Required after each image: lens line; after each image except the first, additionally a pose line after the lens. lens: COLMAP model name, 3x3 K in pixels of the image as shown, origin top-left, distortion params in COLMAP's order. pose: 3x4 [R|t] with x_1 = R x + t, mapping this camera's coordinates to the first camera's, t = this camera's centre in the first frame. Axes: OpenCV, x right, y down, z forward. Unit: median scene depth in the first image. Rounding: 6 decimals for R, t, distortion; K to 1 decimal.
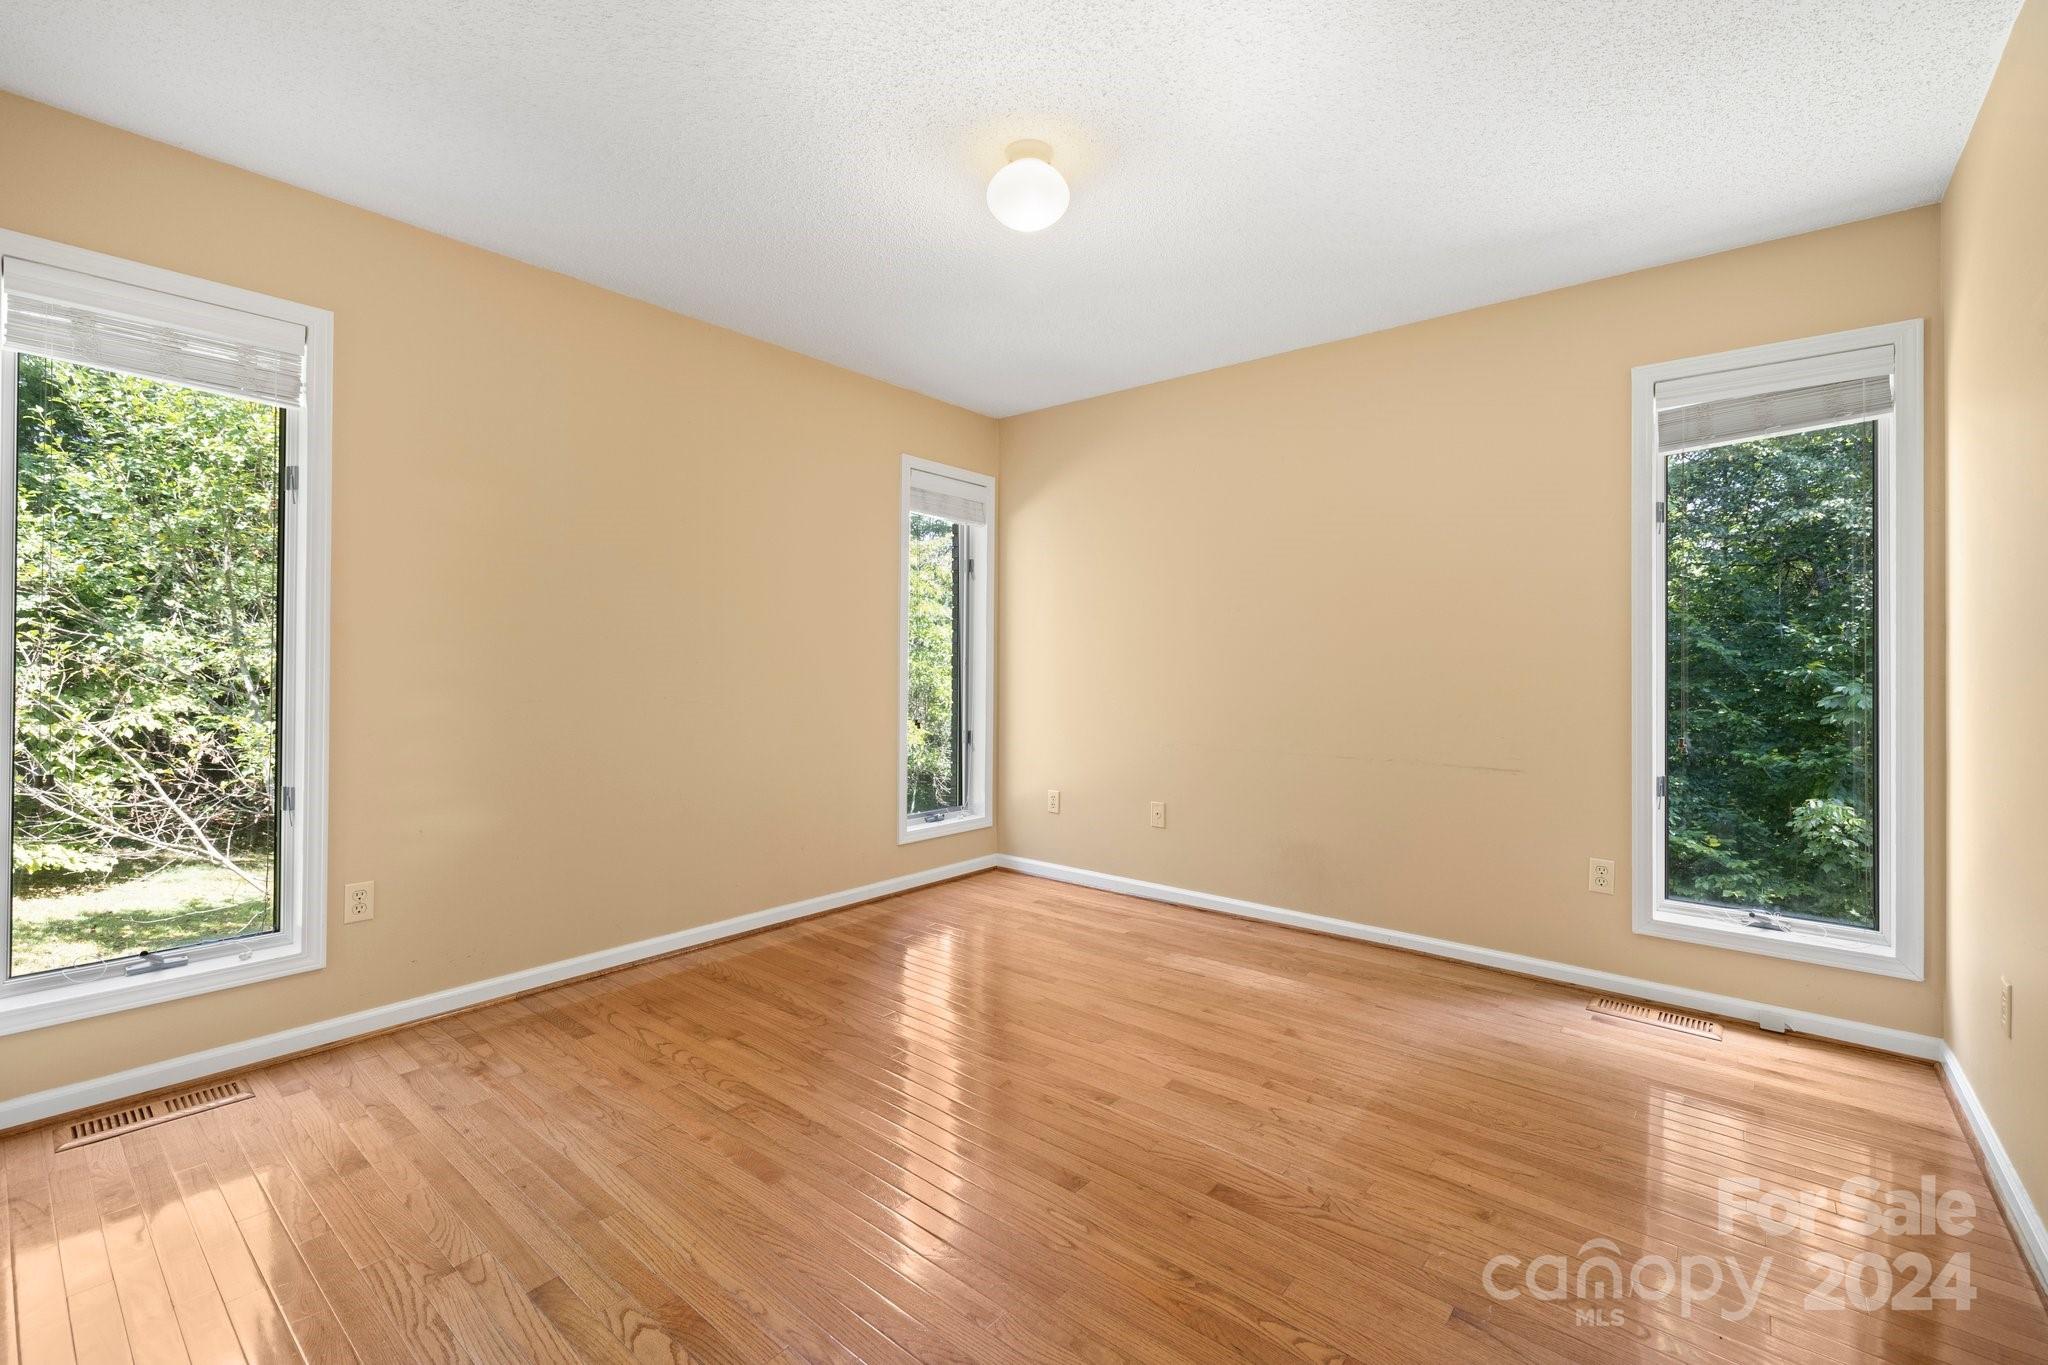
lens RADIAL K [[865.0, 0, 1017.5], [0, 865.0, 671.9], [0, 0, 1]] dist [0.001063, 0.000120]
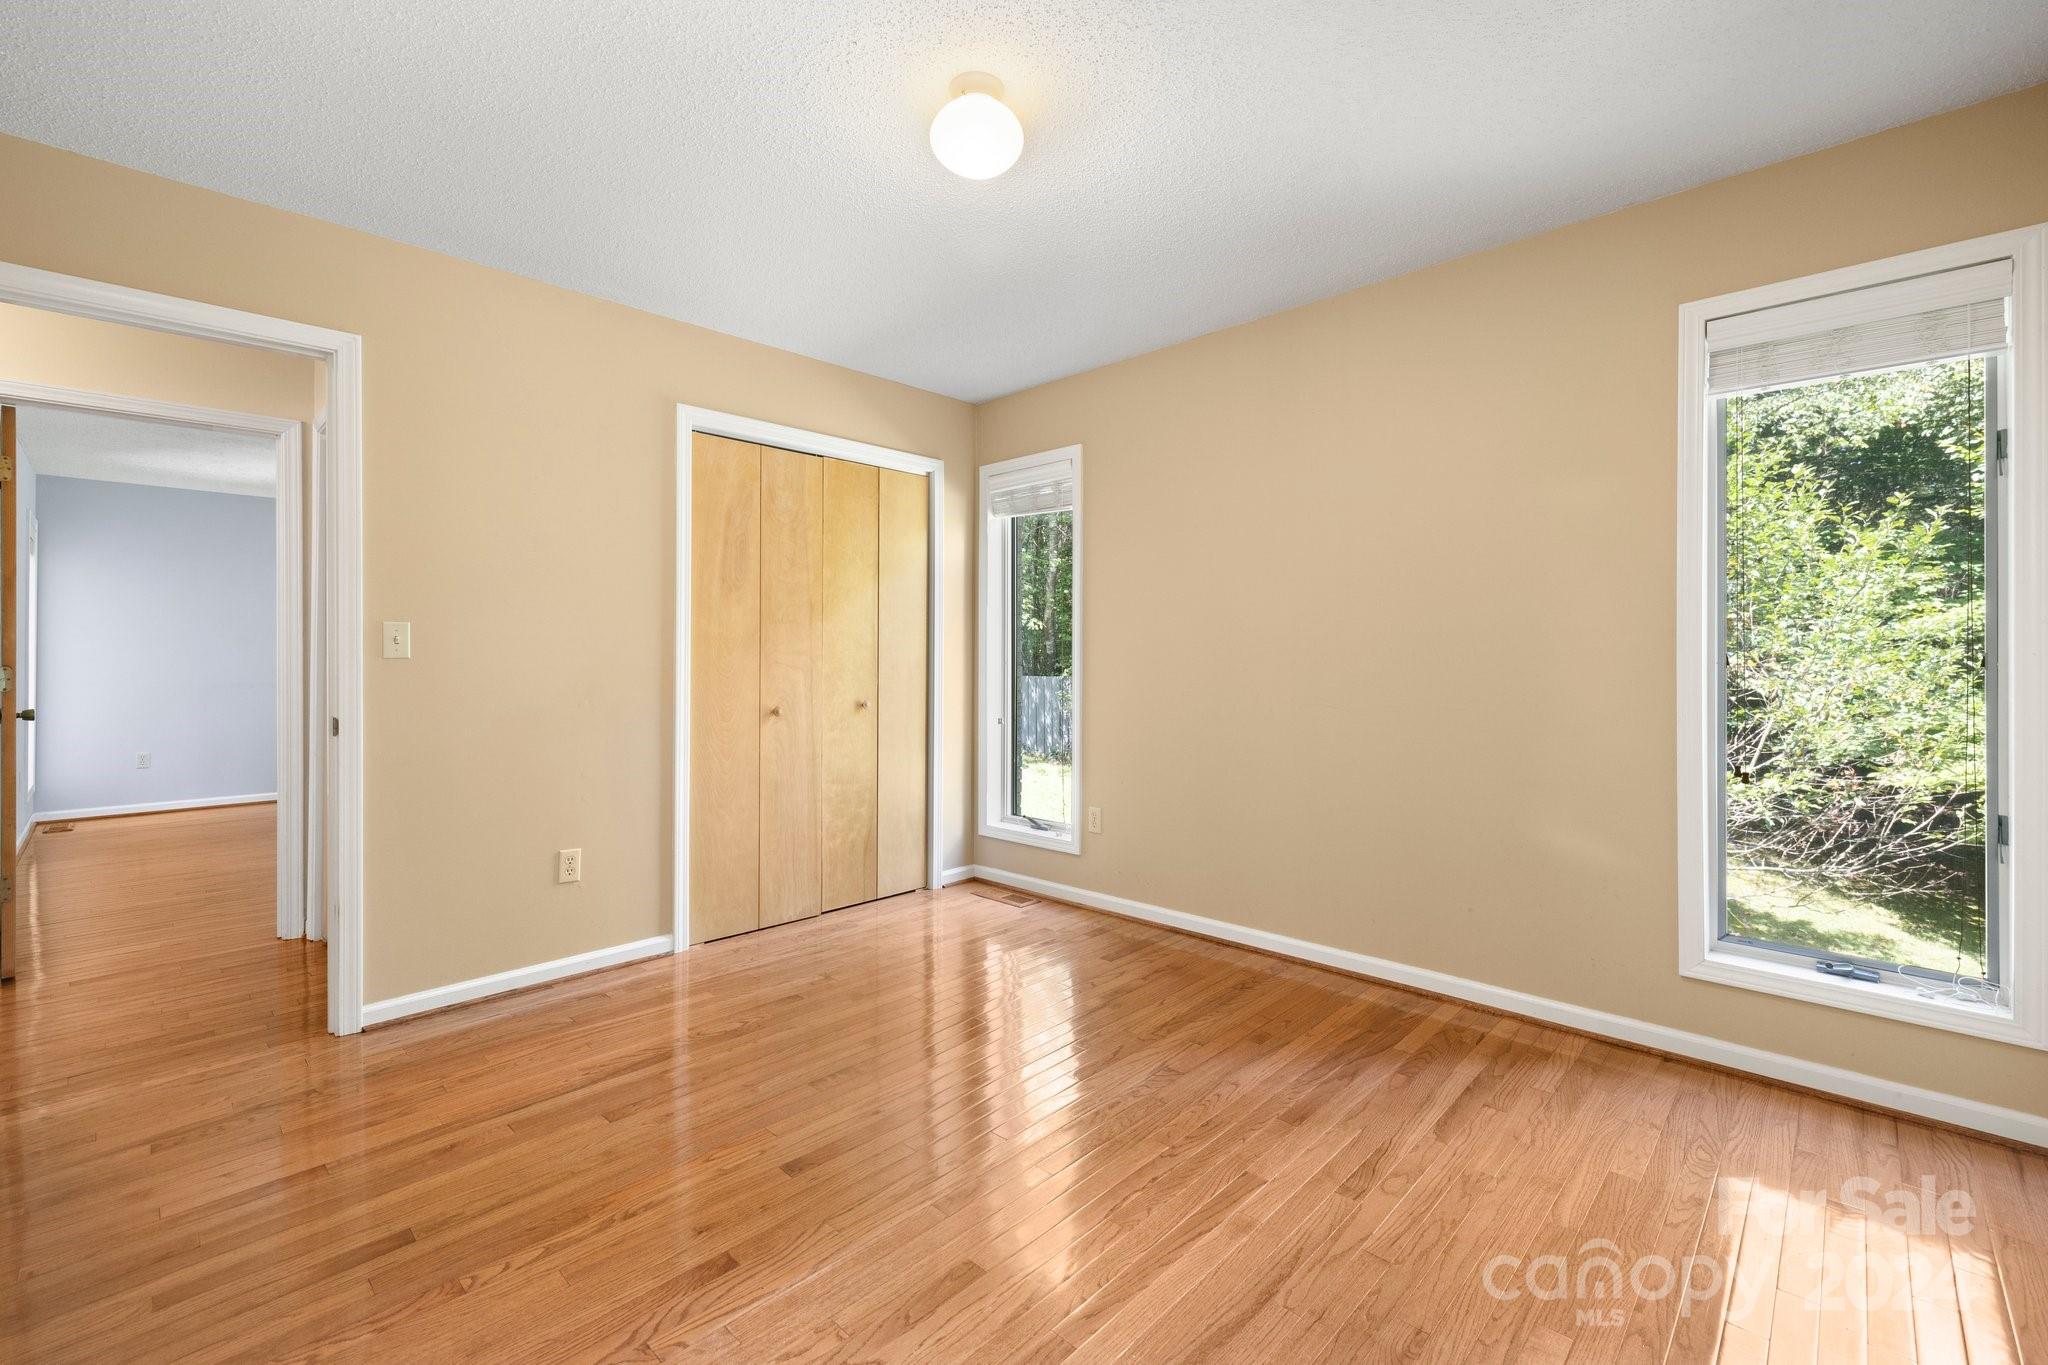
lens RADIAL K [[865.0, 0, 1017.5], [0, 865.0, 671.9], [0, 0, 1]] dist [0.001063, 0.000120]
pose [[-0.070184, 0.008194, -0.997500, 0.784837], [-0.008901, 0.999921, 0.008840, -0.010067], [0.997494, 0.009499, -0.070105, 0.974748]]
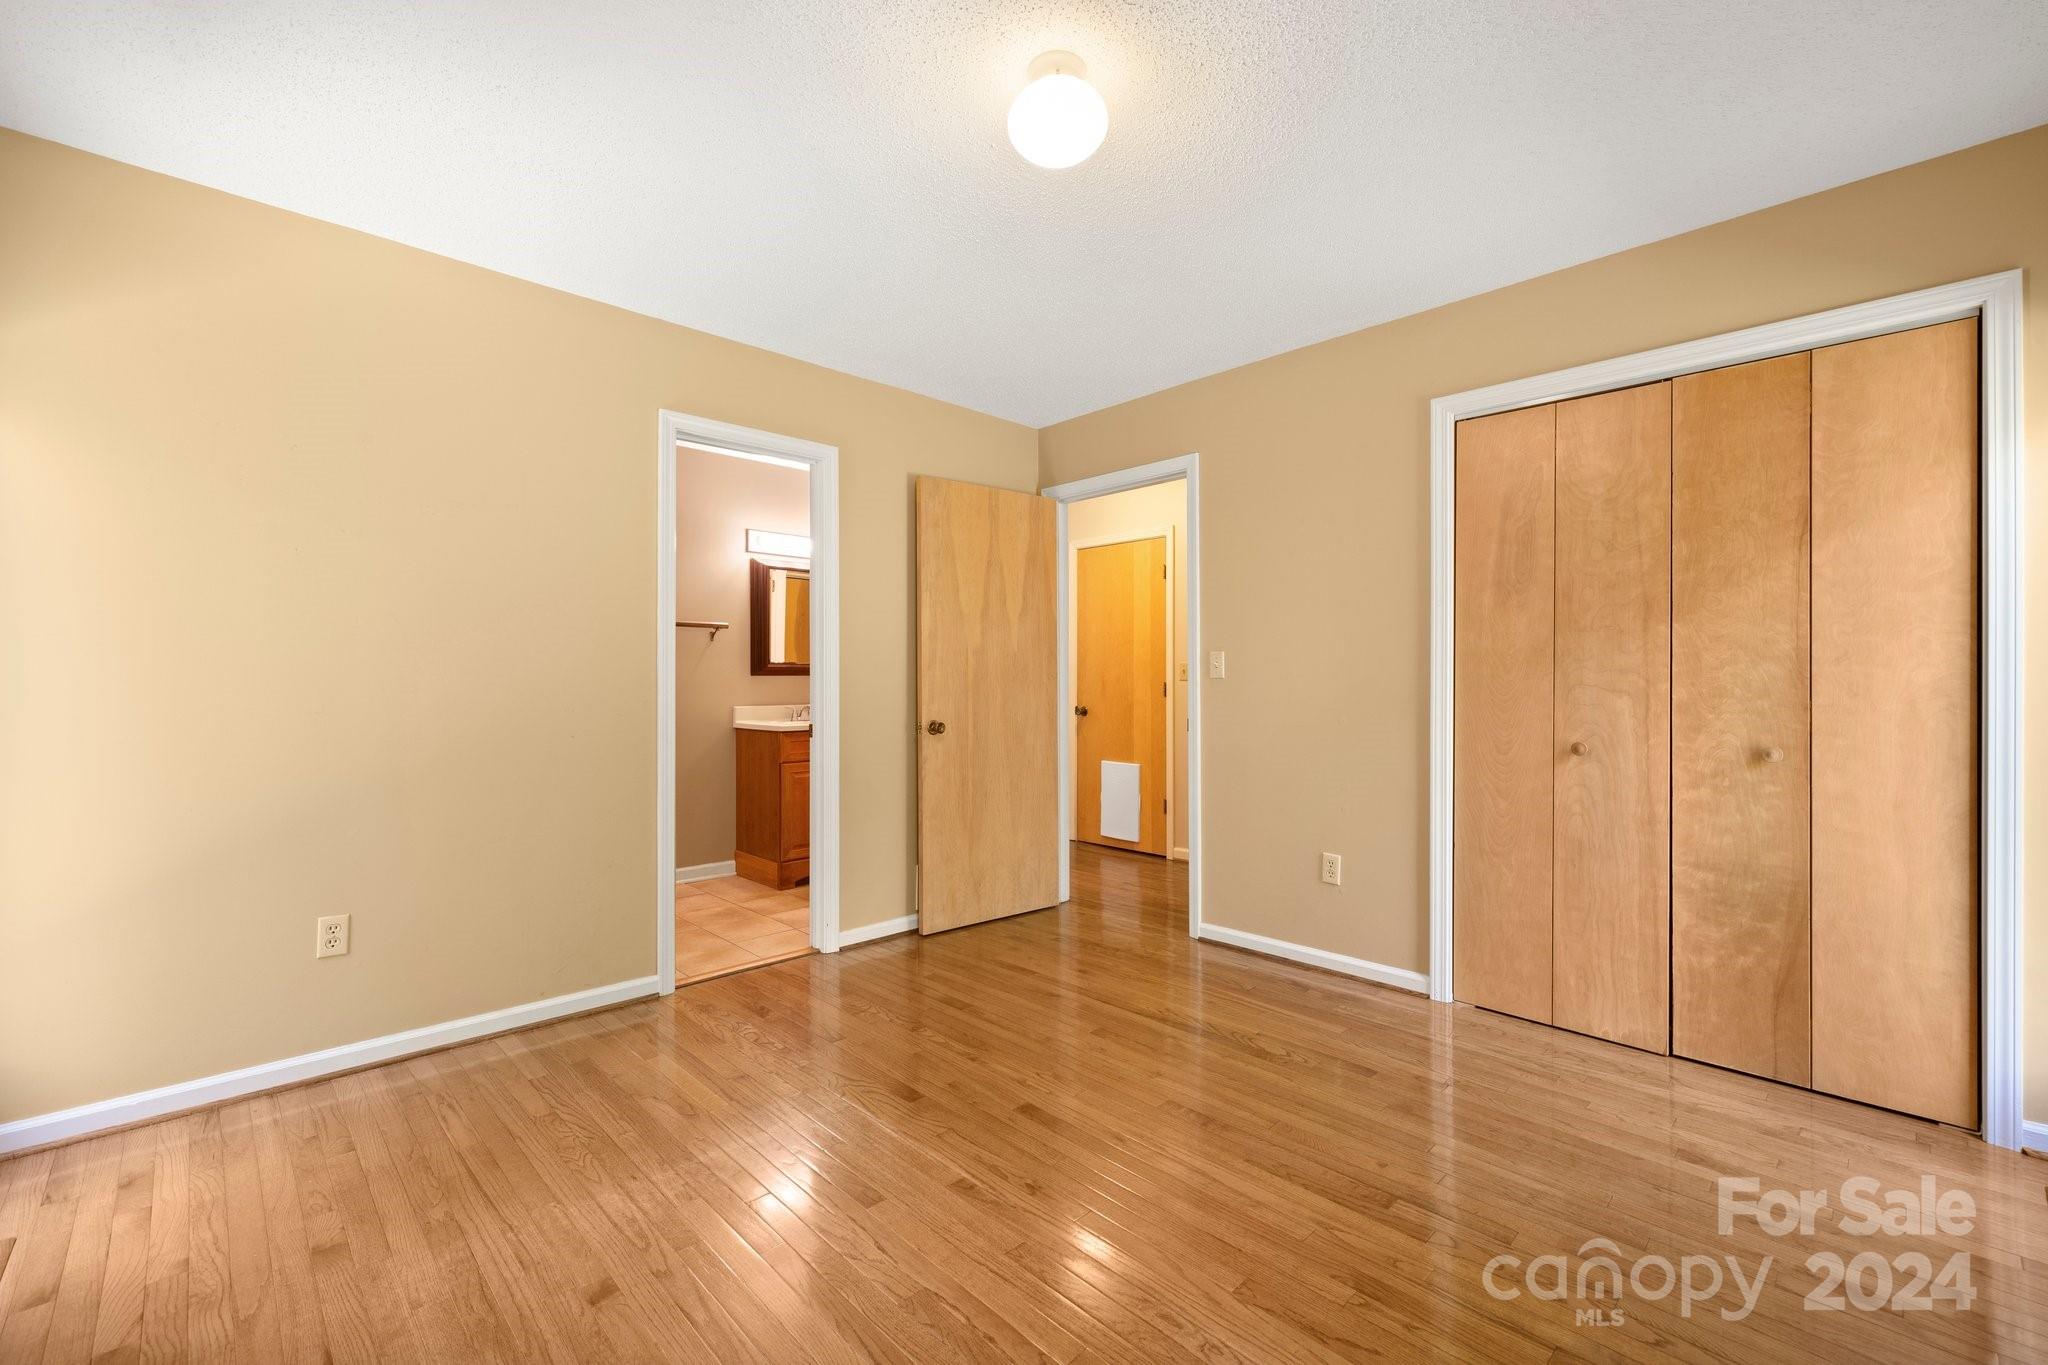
lens RADIAL K [[854.2, 0, 1026.3], [0, 854.2, 685.4], [0, 0, 1]] dist [0.000009, 0.000098]
pose [[-0.995230, -0.005971, 0.097376, -0.035941], [-0.004590, 0.999886, 0.014392, -0.019058], [-0.097451, 0.013876, -0.995144, 1.603994]]
